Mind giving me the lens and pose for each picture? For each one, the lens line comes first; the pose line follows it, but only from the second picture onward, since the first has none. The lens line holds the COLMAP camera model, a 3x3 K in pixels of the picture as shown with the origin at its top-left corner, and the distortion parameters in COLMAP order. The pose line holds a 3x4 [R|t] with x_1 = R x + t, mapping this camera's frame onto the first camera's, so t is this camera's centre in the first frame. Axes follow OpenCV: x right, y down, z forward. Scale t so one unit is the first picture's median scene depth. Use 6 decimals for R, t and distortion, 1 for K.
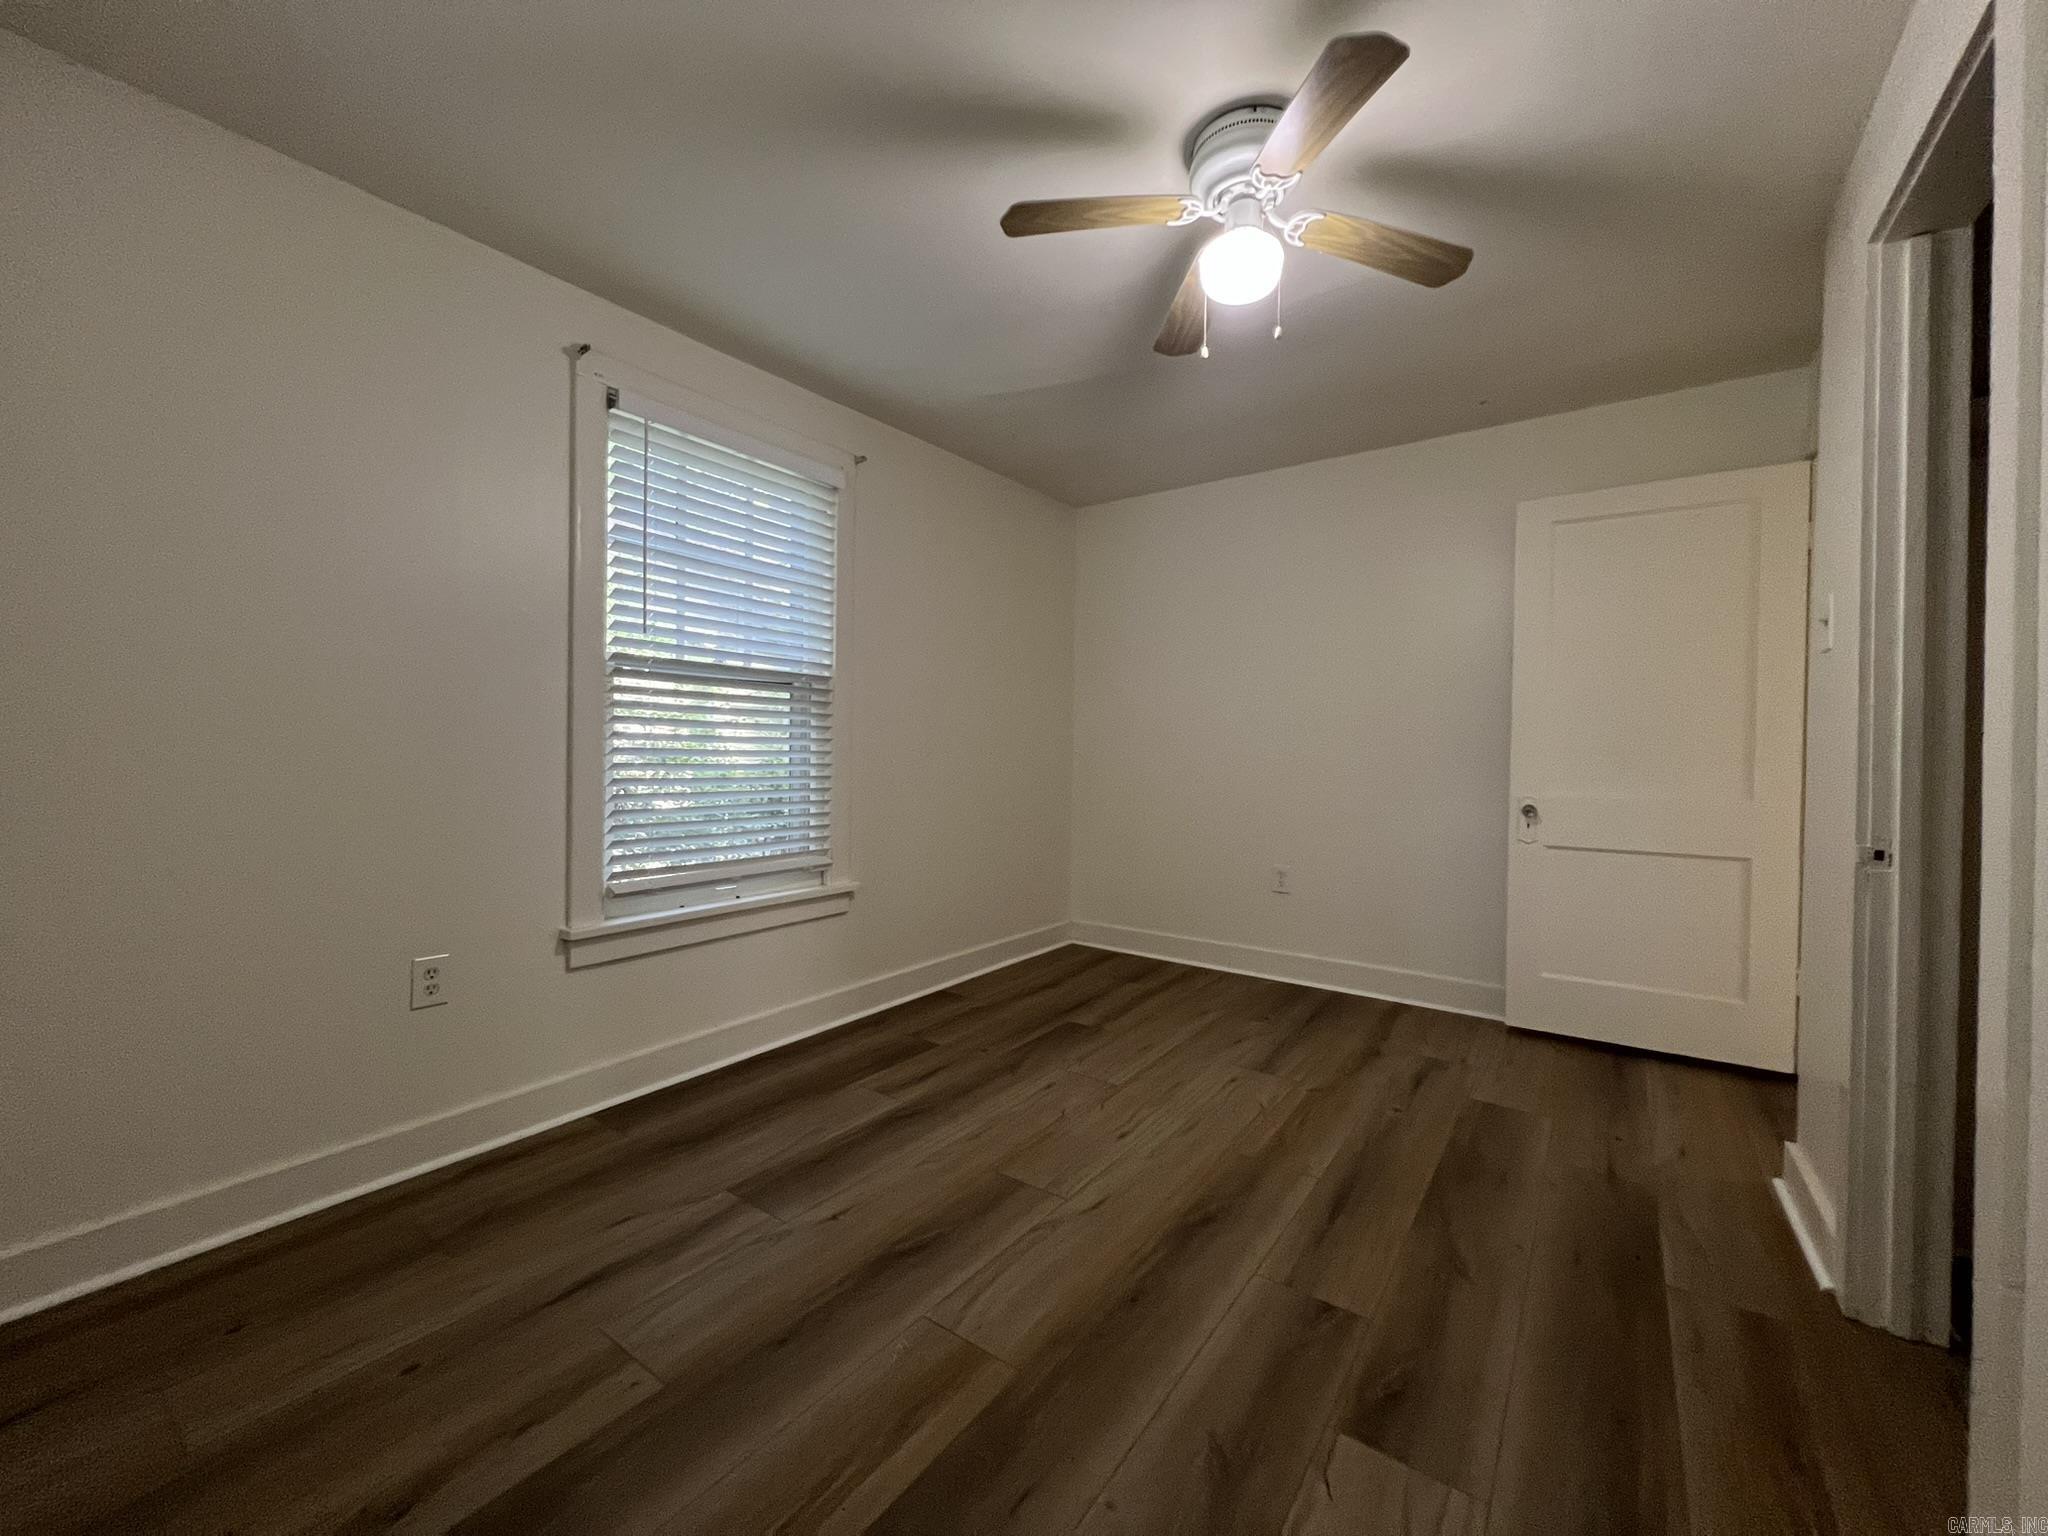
lens RADIAL K [[815.9, 0, 1022.3], [0, 815.9, 760.9], [0, 0, 1]] dist [-0.001230, 0.000635]
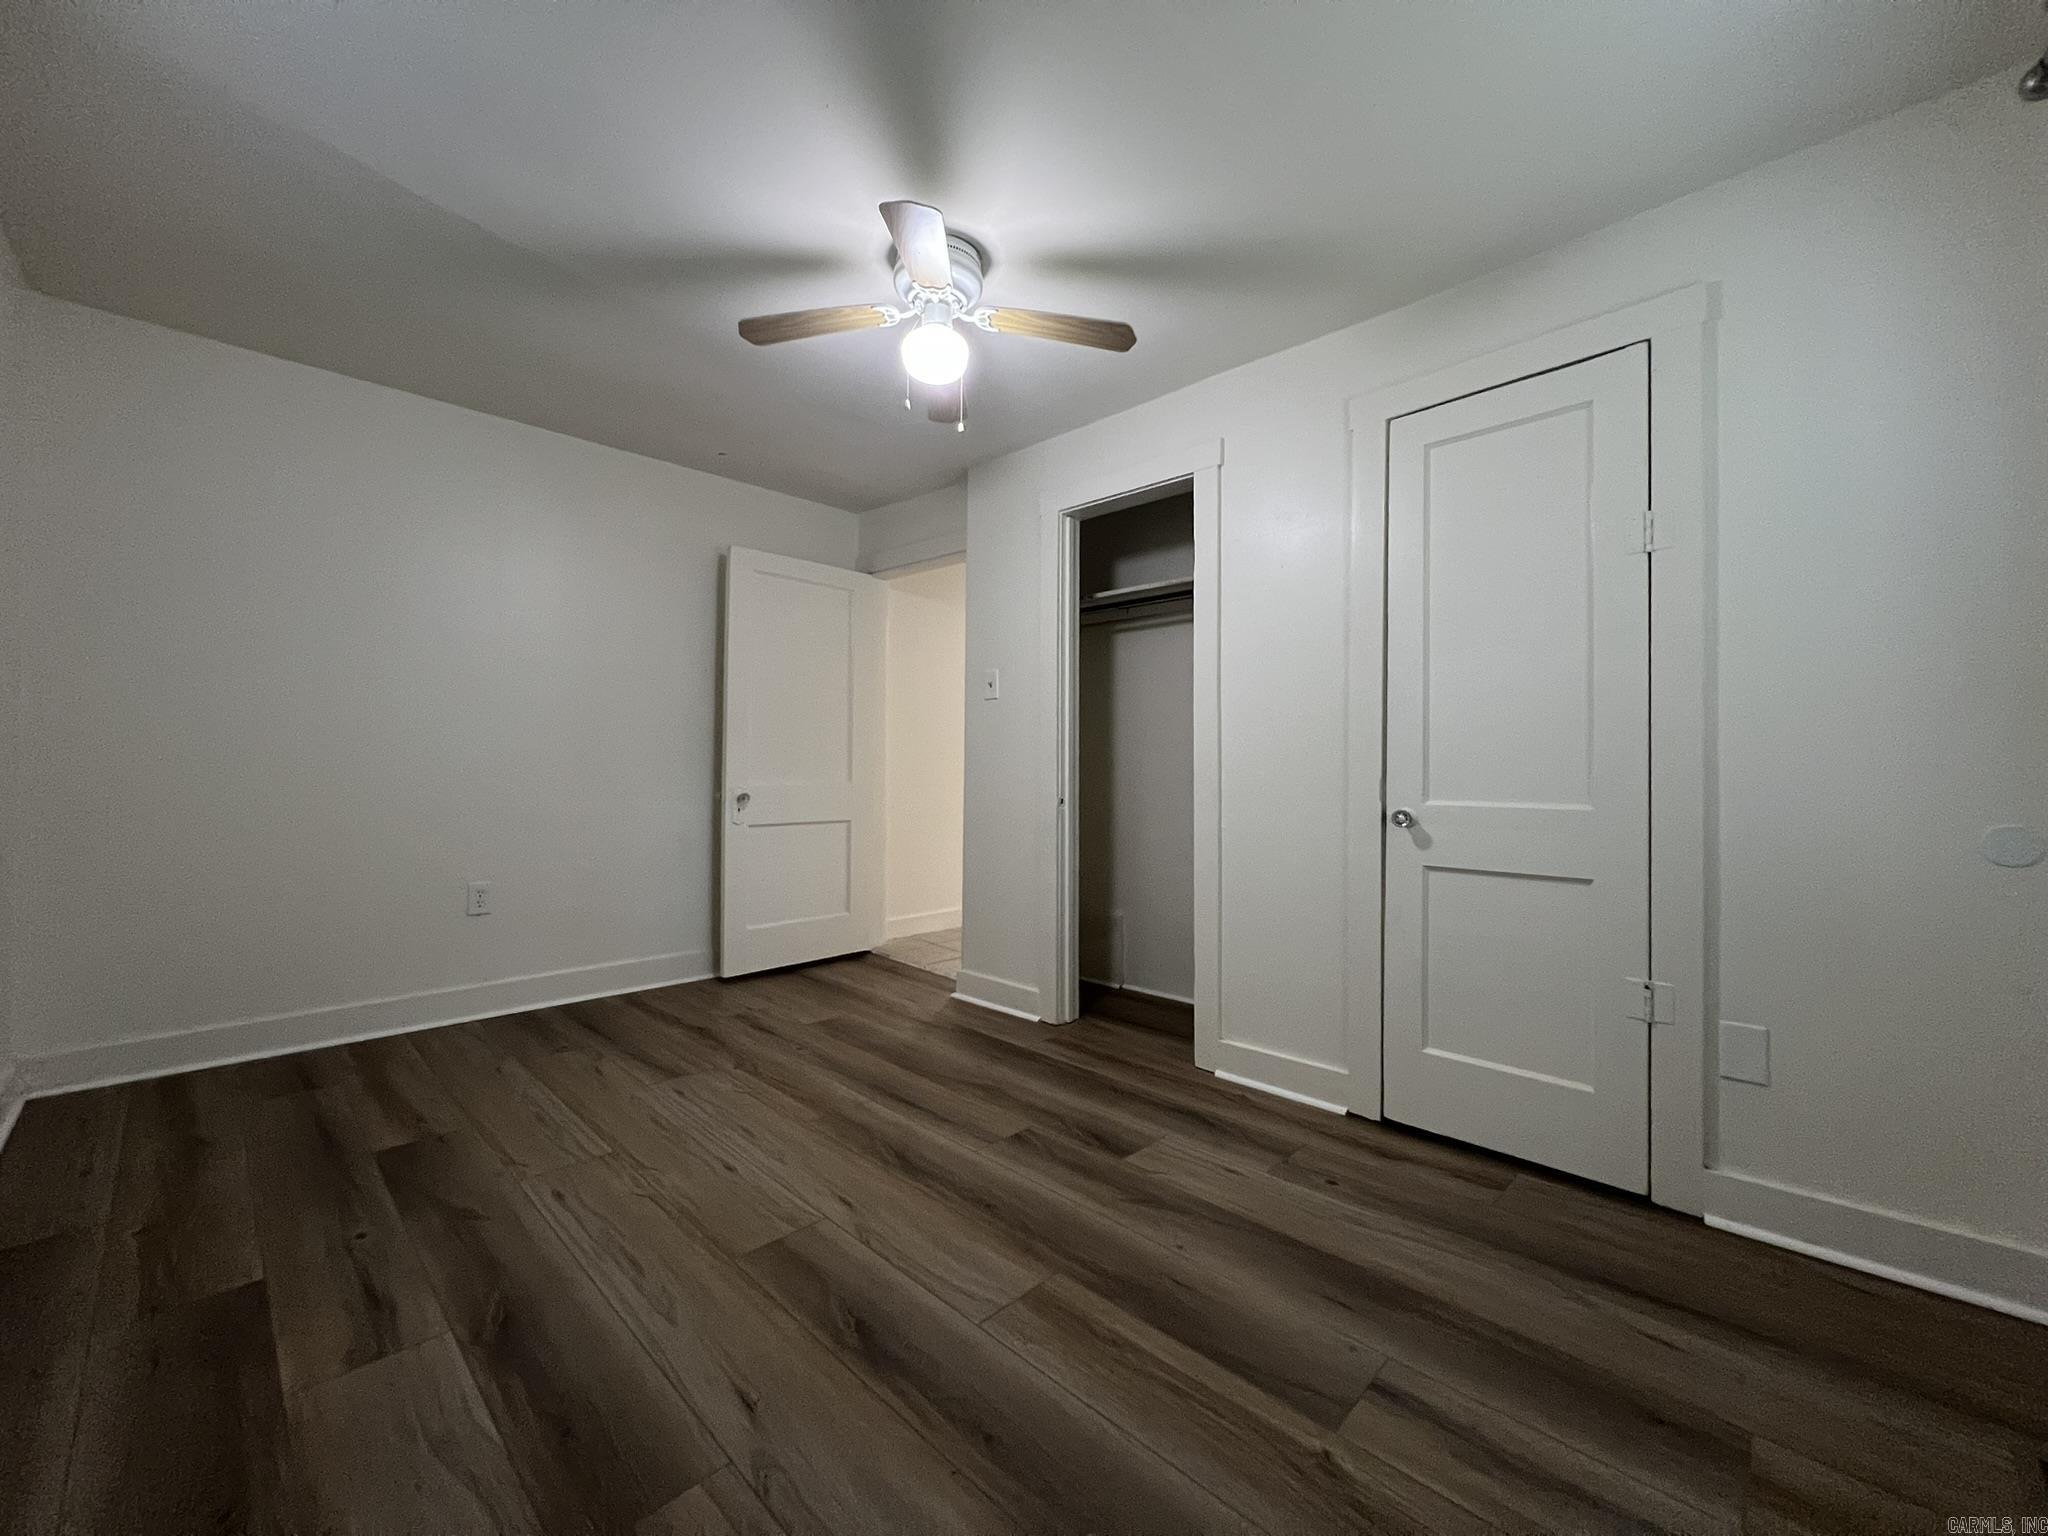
lens RADIAL K [[815.9, 0, 1014.7], [0, 815.9, 762.3], [0, 0, 1]] dist [-0.001230, 0.000635]
pose [[0.148520, -0.005784, 0.988892, -0.704529], [0.003063, 0.999981, 0.005389, 0.001281], [-0.988905, 0.002228, 0.148535, 0.529050]]
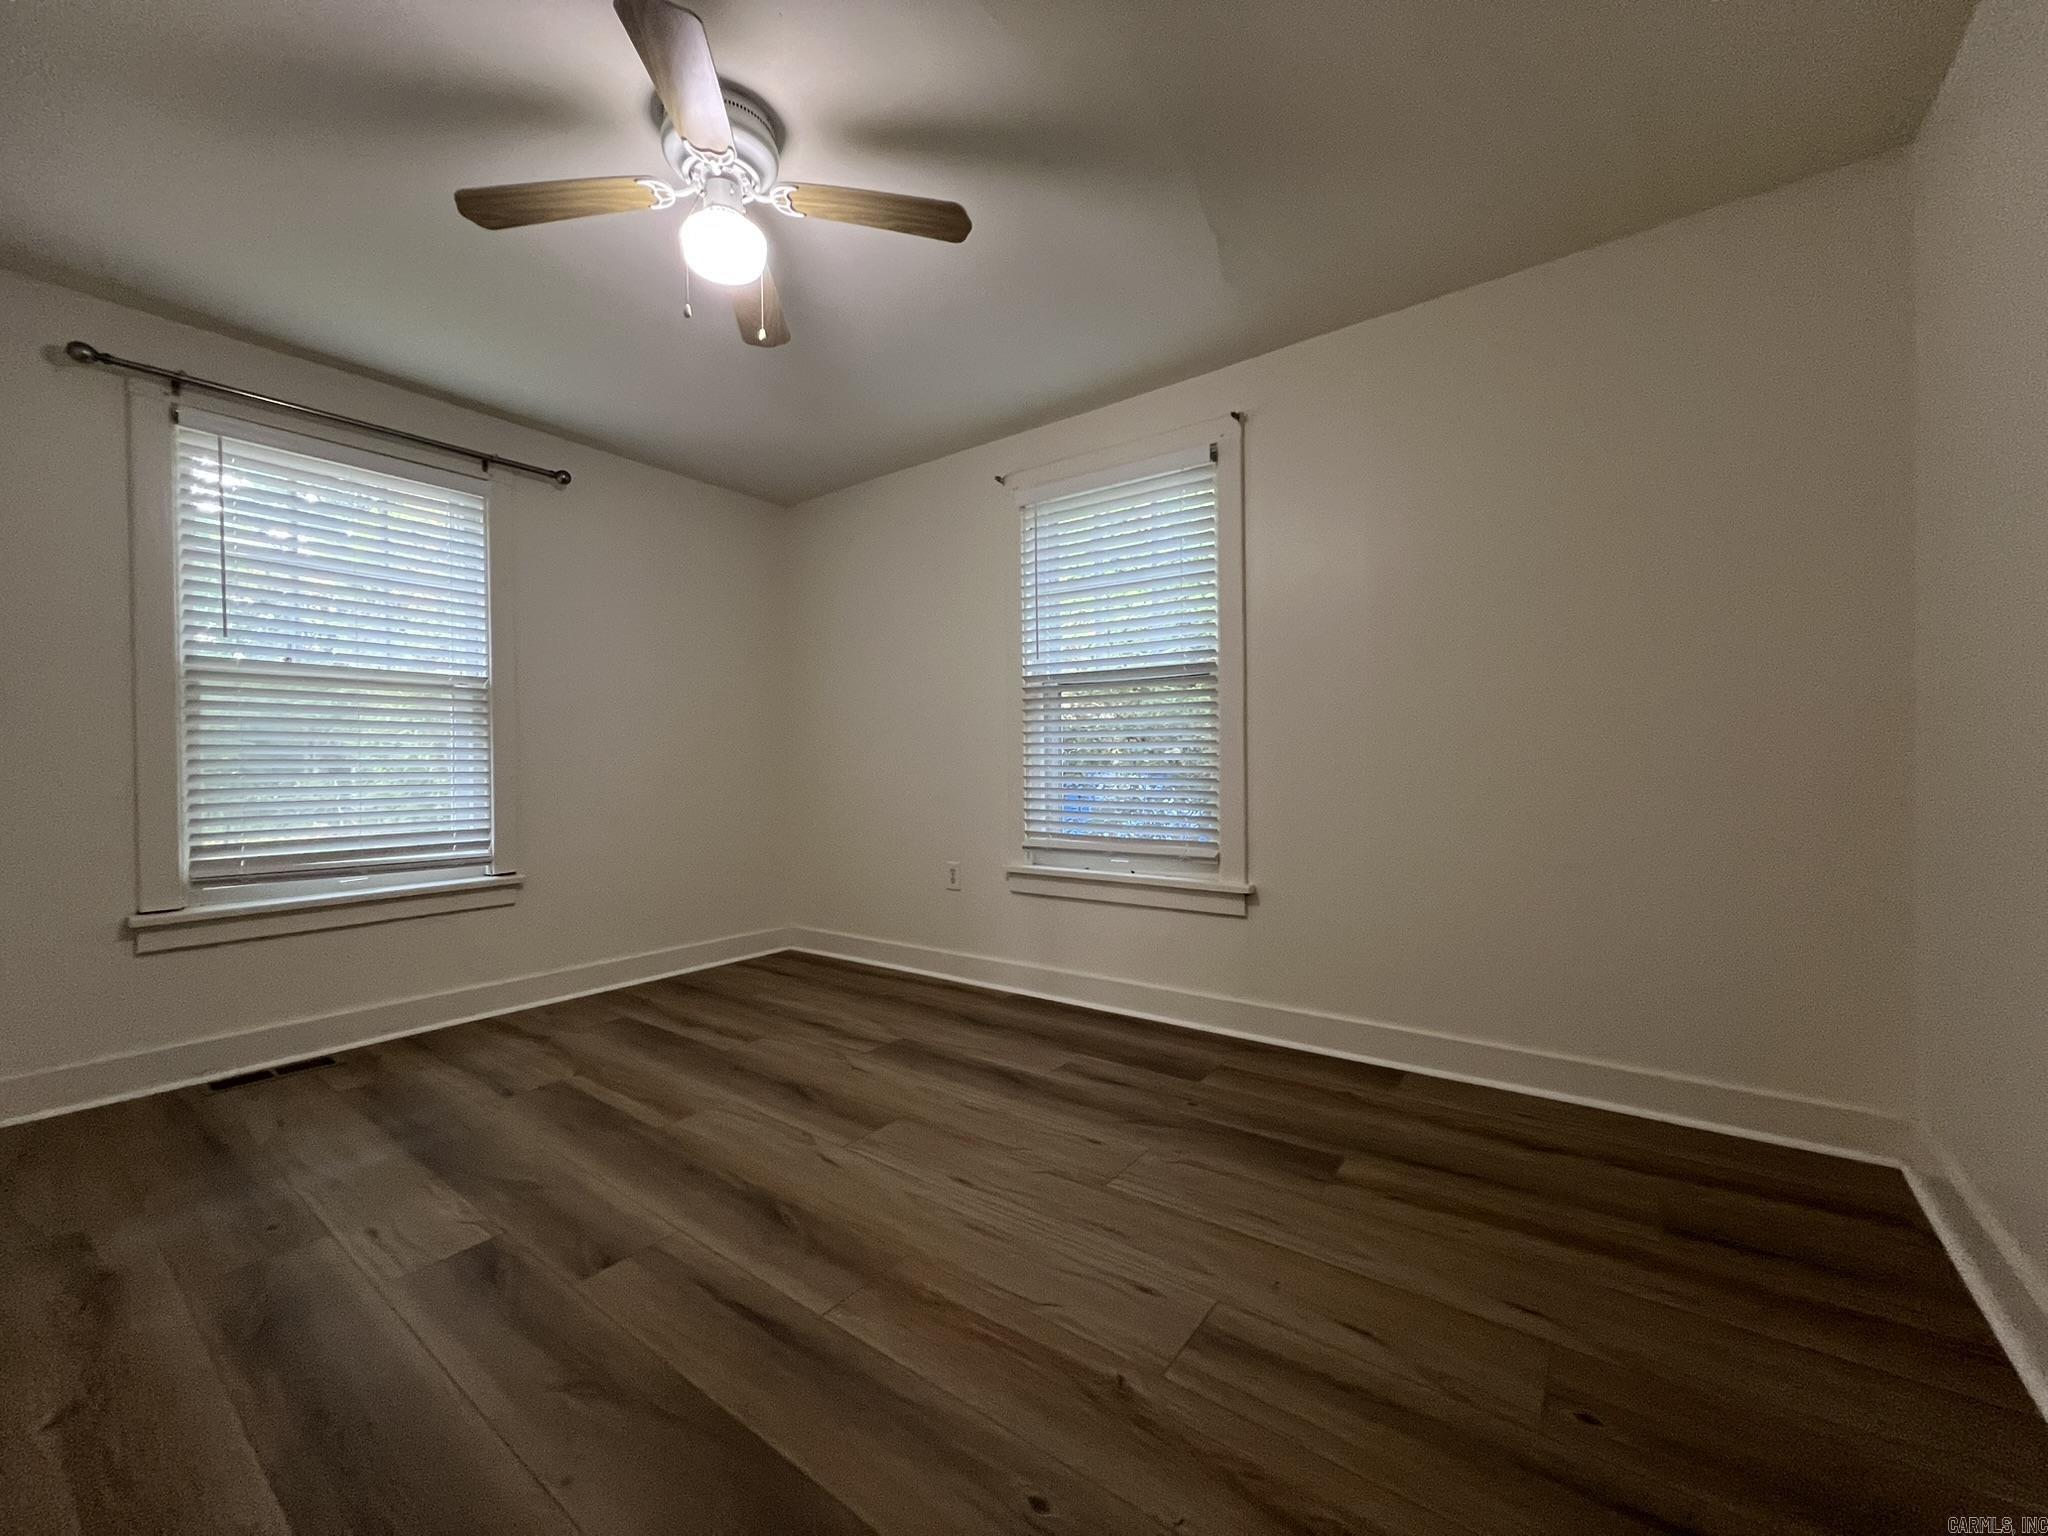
lens RADIAL K [[815.9, 0, 1013.6], [0, 815.9, 758.3], [0, 0, 1]] dist [-0.001230, 0.000635]
pose [[-0.022214, -0.006728, -0.999731, 0.947195], [0.001911, 0.999975, -0.006772, 0.020611], [0.999751, -0.002061, -0.022200, 1.036450]]
